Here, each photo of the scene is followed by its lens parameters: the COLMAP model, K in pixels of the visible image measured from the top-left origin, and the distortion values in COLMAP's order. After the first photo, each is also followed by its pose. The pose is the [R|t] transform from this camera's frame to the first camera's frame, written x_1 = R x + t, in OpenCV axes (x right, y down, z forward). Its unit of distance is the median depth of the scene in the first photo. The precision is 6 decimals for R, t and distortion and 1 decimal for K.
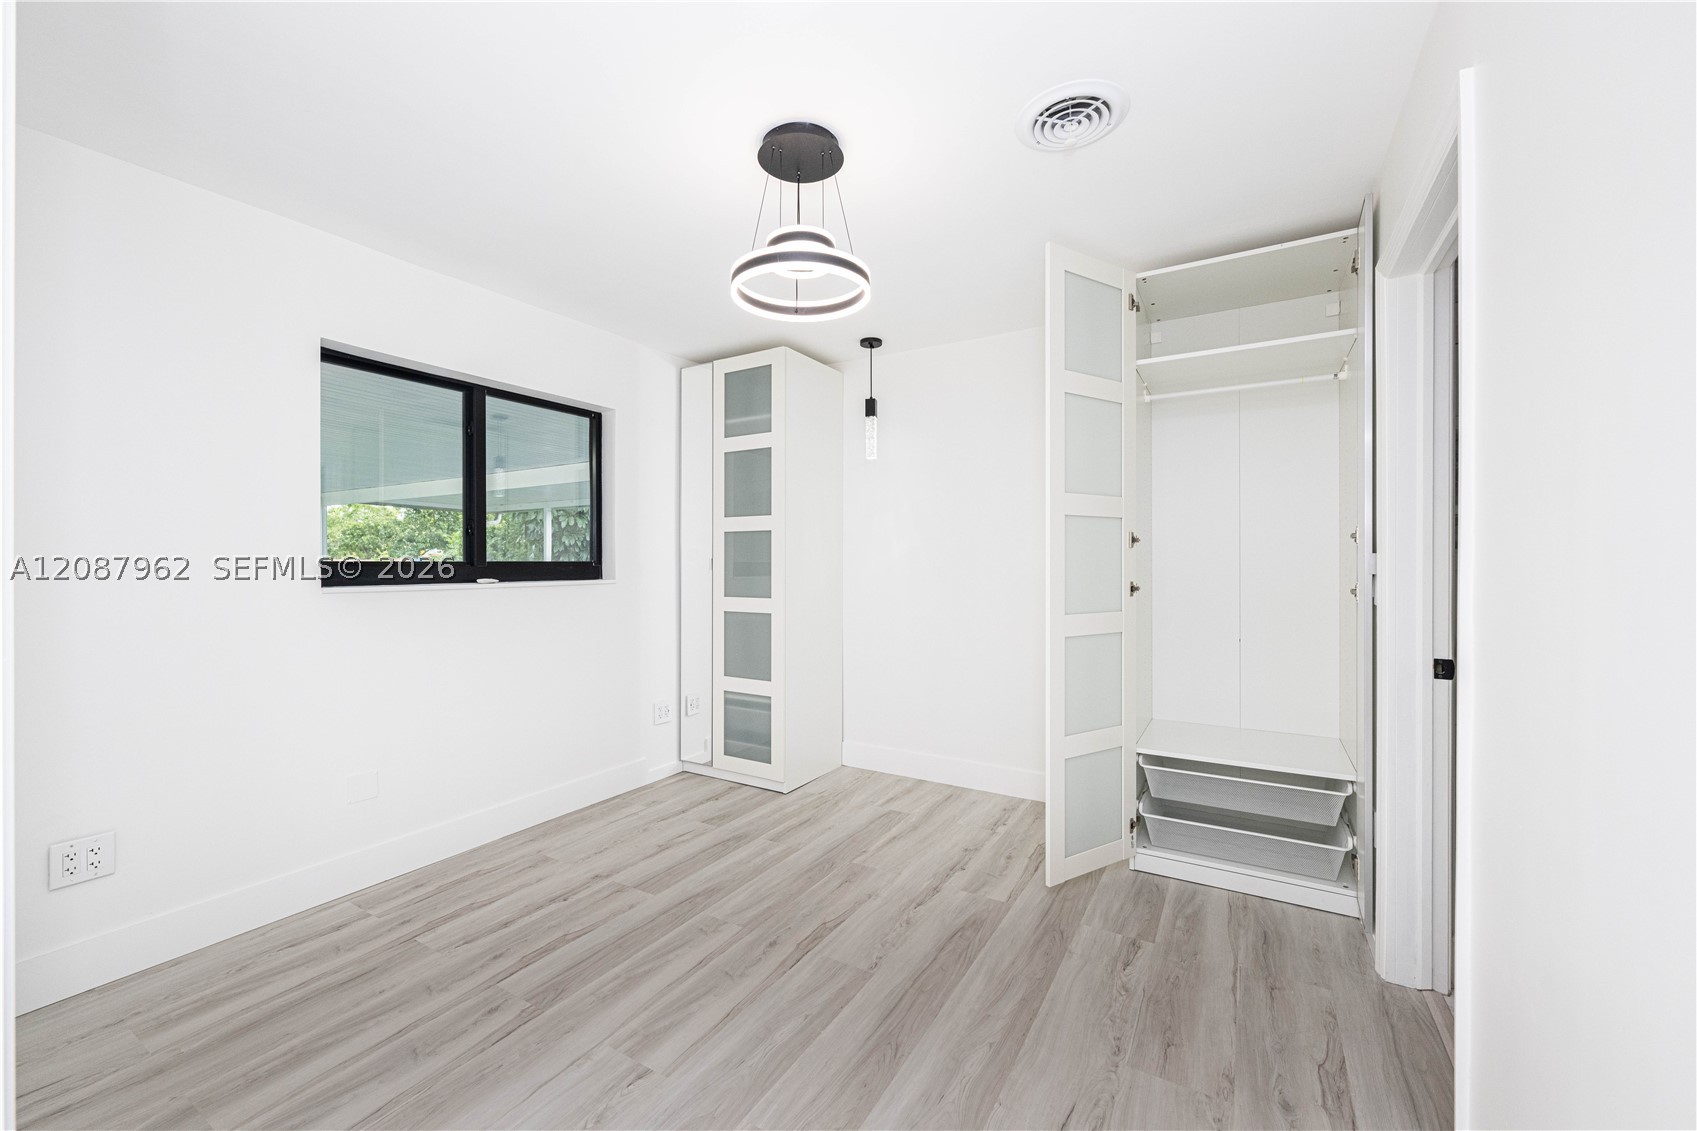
lens RADIAL K [[672.0, 0, 843.2], [0, 672.0, 564.8], [0, 0, 1]] dist [-0.001733, -0.000026]
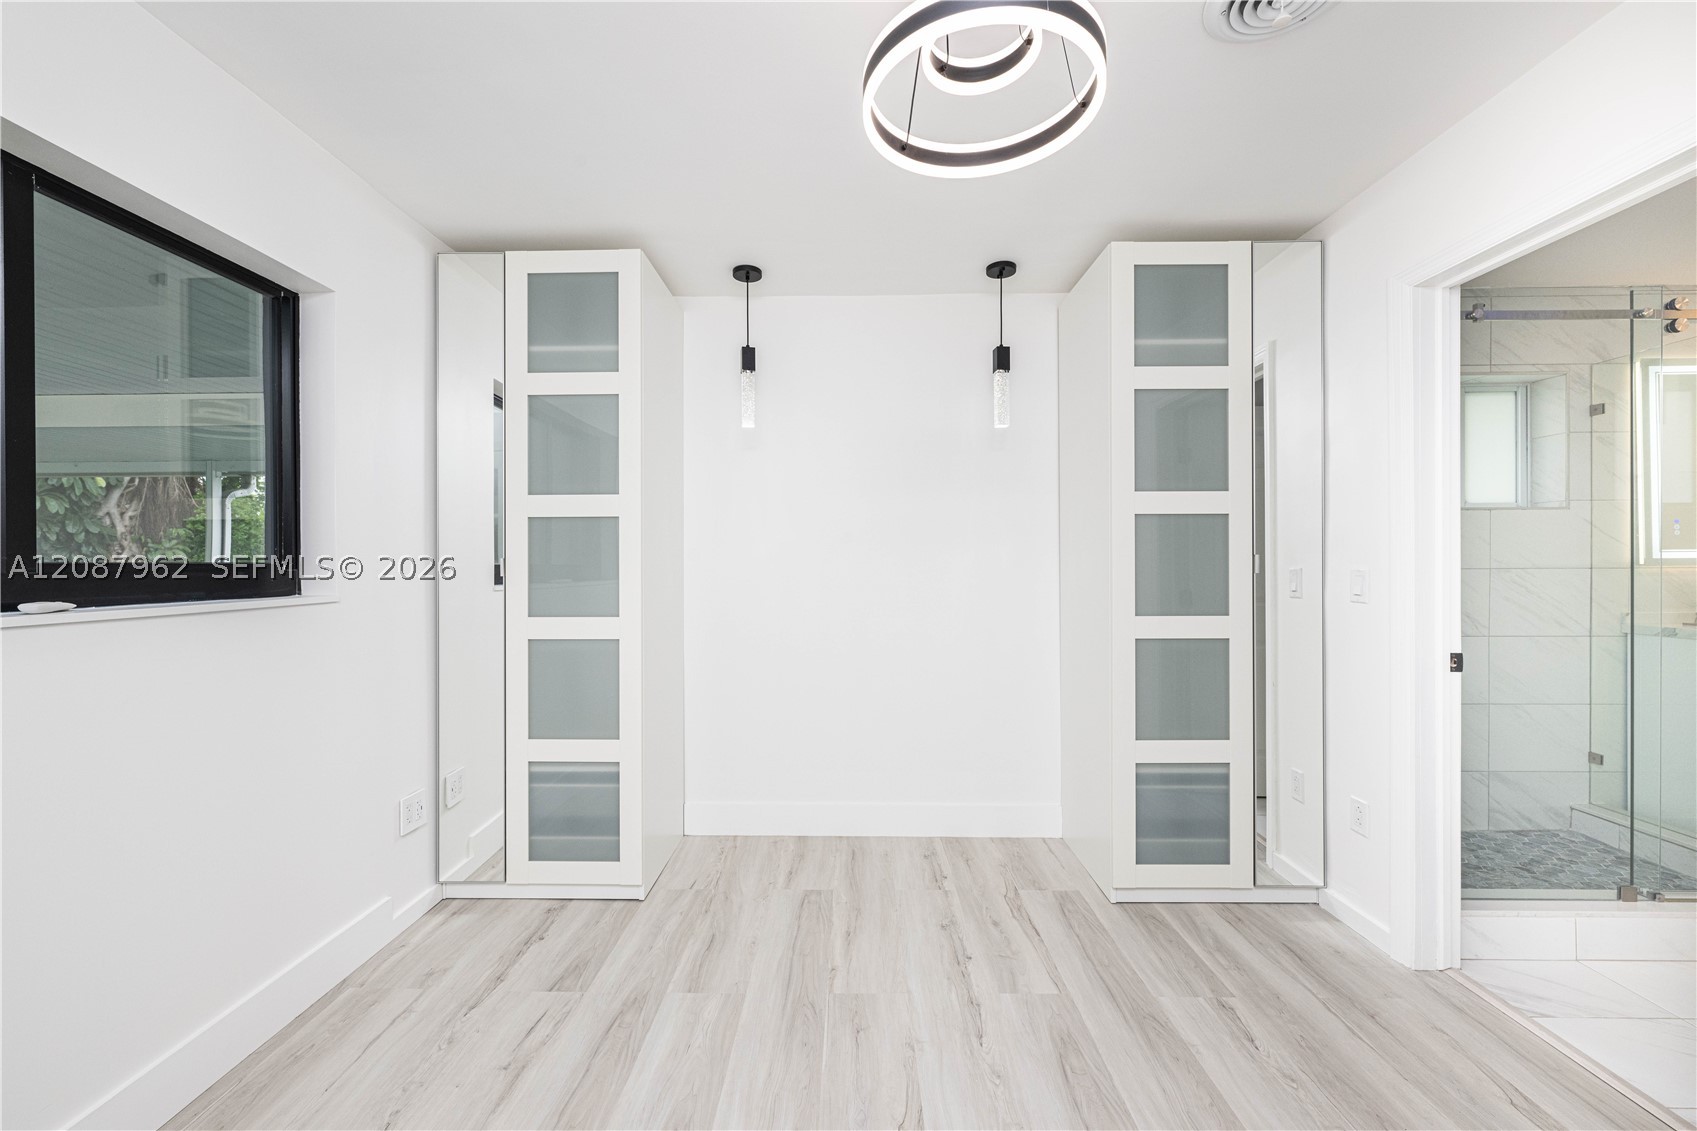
lens RADIAL K [[670.8, 0, 841.3], [0, 670.8, 563.7], [0, 0, 1]] dist [0.000746, -0.000156]
pose [[0.864755, -0.001726, 0.502190, -0.287570], [0.004412, 0.999982, -0.004160, 0.000209], [-0.502174, 0.005813, 0.864747, 0.341874]]
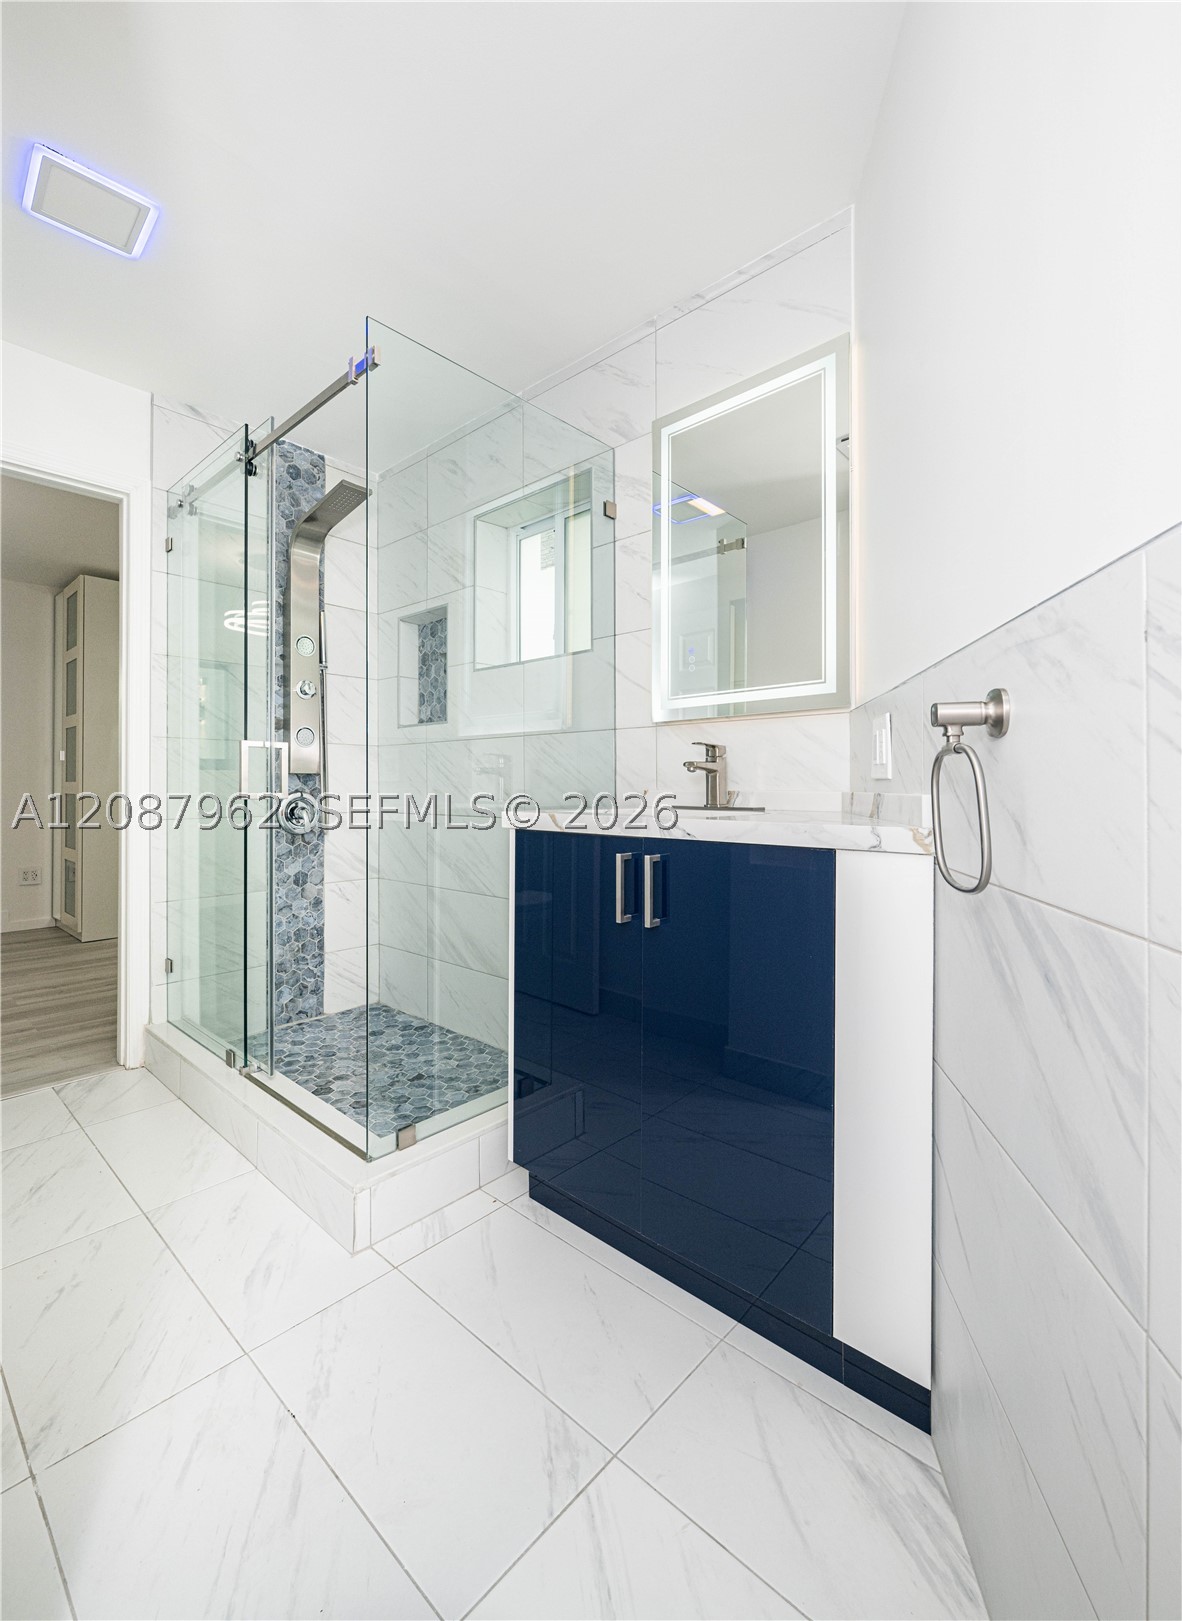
lens RADIAL K [[702.6, 0, 598.2], [0, 702.6, 784.7], [0, 0, 1]] dist [-0.000983, -0.000807]
pose [[0.981224, 0.002488, -0.192854, 1.208203], [-0.003718, 0.999975, -0.006015, 0.067450], [0.192834, 0.006619, 0.981209, -0.073394]]
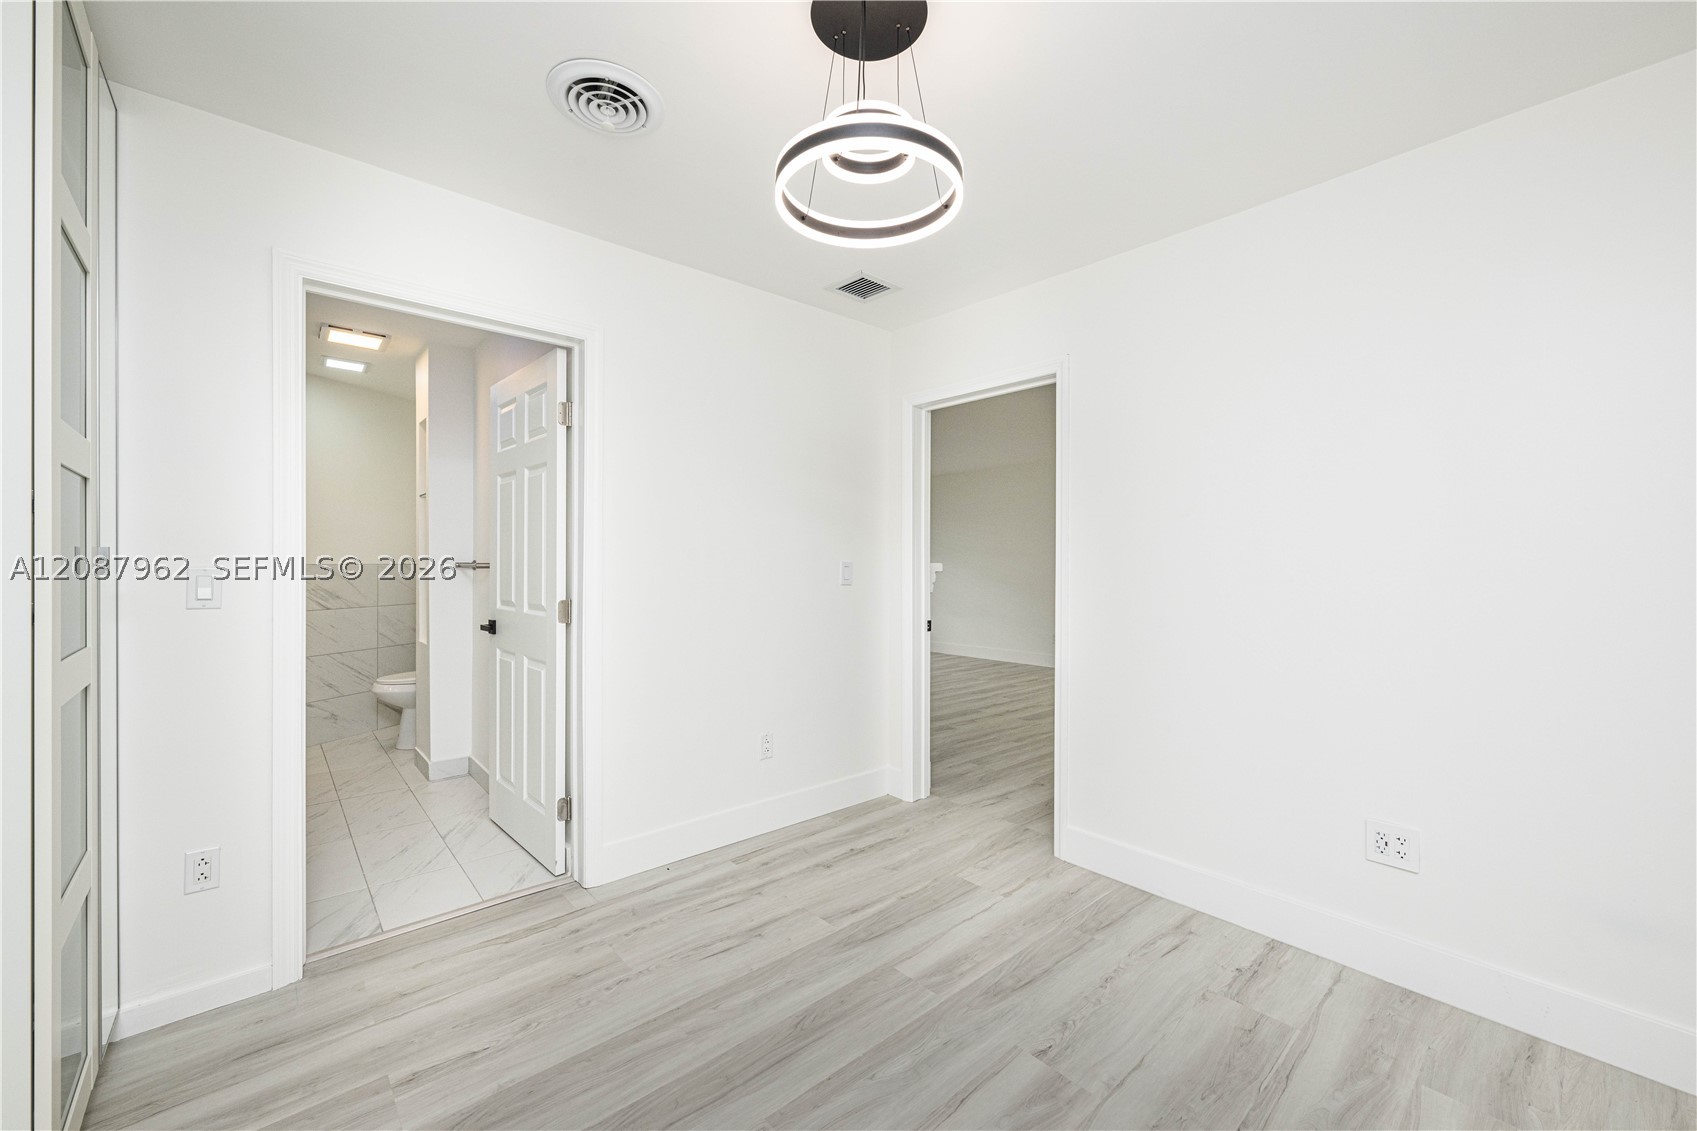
lens RADIAL K [[668.9, 0, 841.7], [0, 668.9, 563.0], [0, 0, 1]] dist [-0.000652, -0.000199]
pose [[-0.952970, -0.004650, 0.303030, -0.160546], [-0.003442, 0.999984, 0.004519, -0.003578], [-0.303046, 0.003264, -0.952970, 1.061767]]
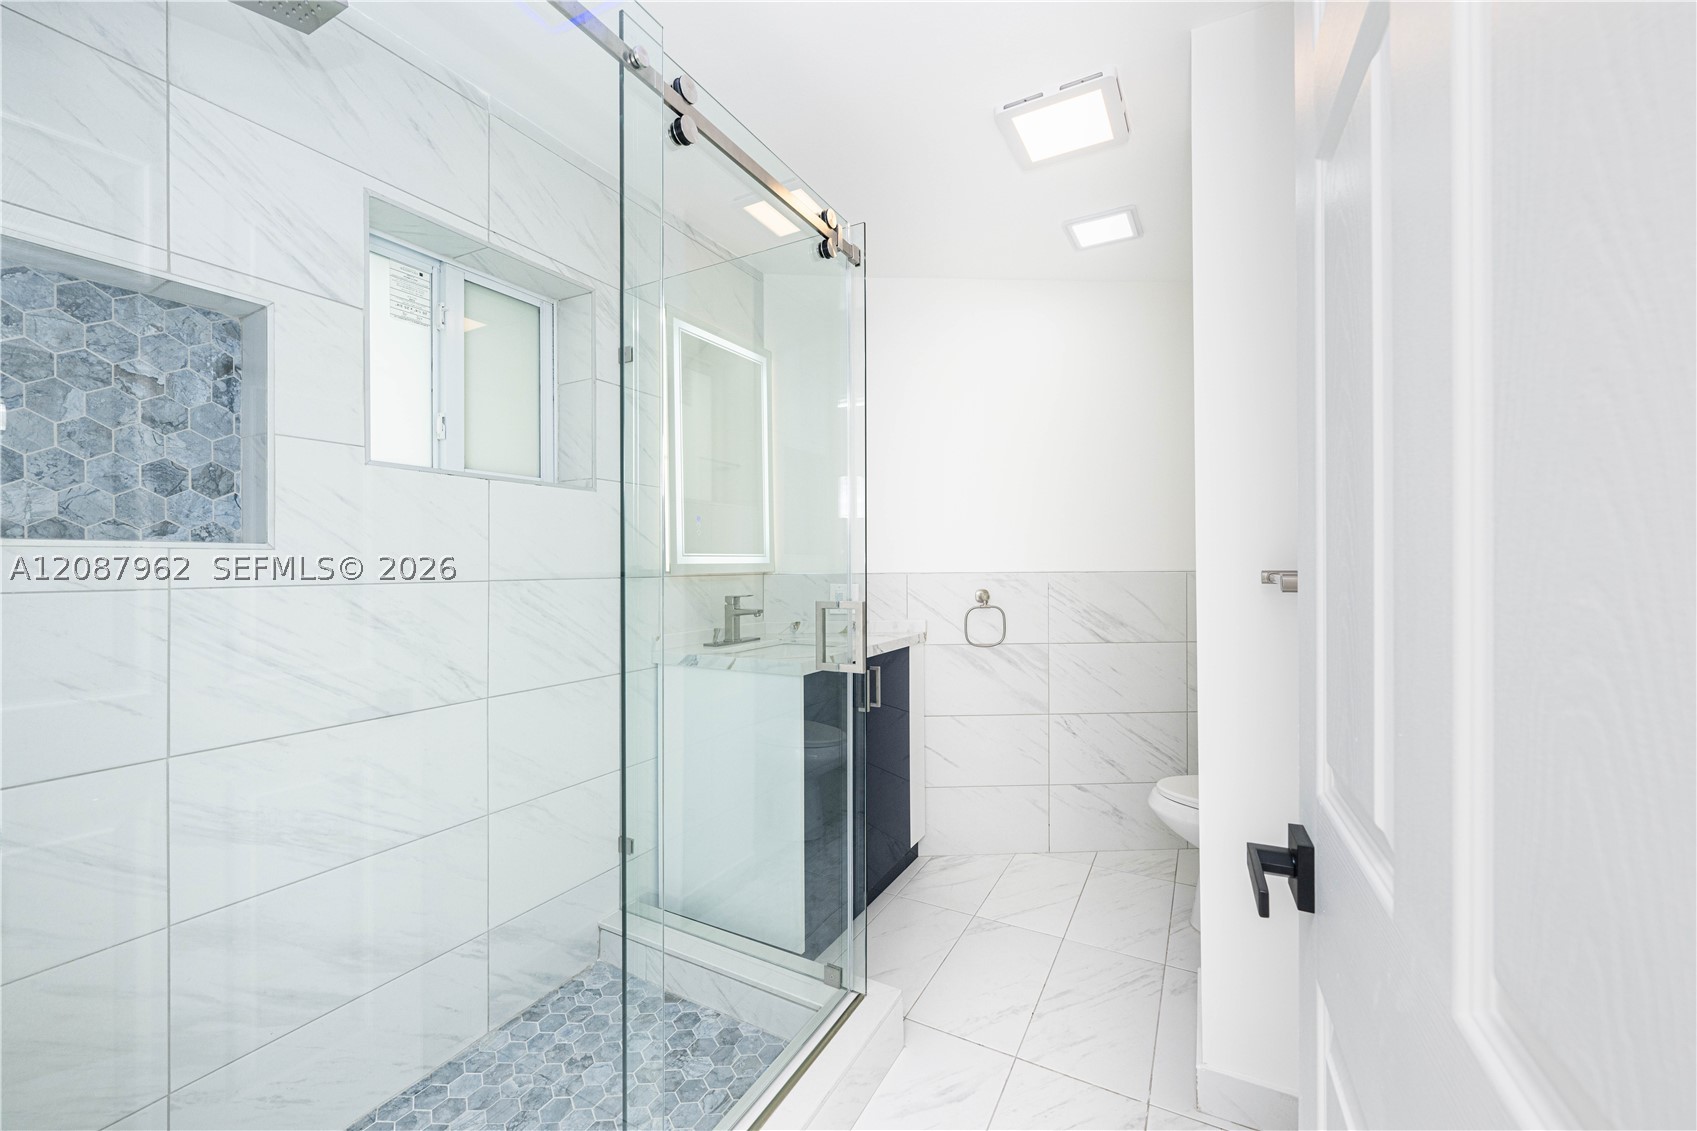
lens RADIAL K [[672.0, 0, 843.2], [0, 672.0, 564.8], [0, 0, 1]] dist [-0.001733, -0.000026]
pose [[-0.043912, 0.002463, 0.999032, 0.413058], [0.008411, 0.999962, -0.002096, -0.002405], [-0.999000, 0.008311, -0.043931, 0.435186]]
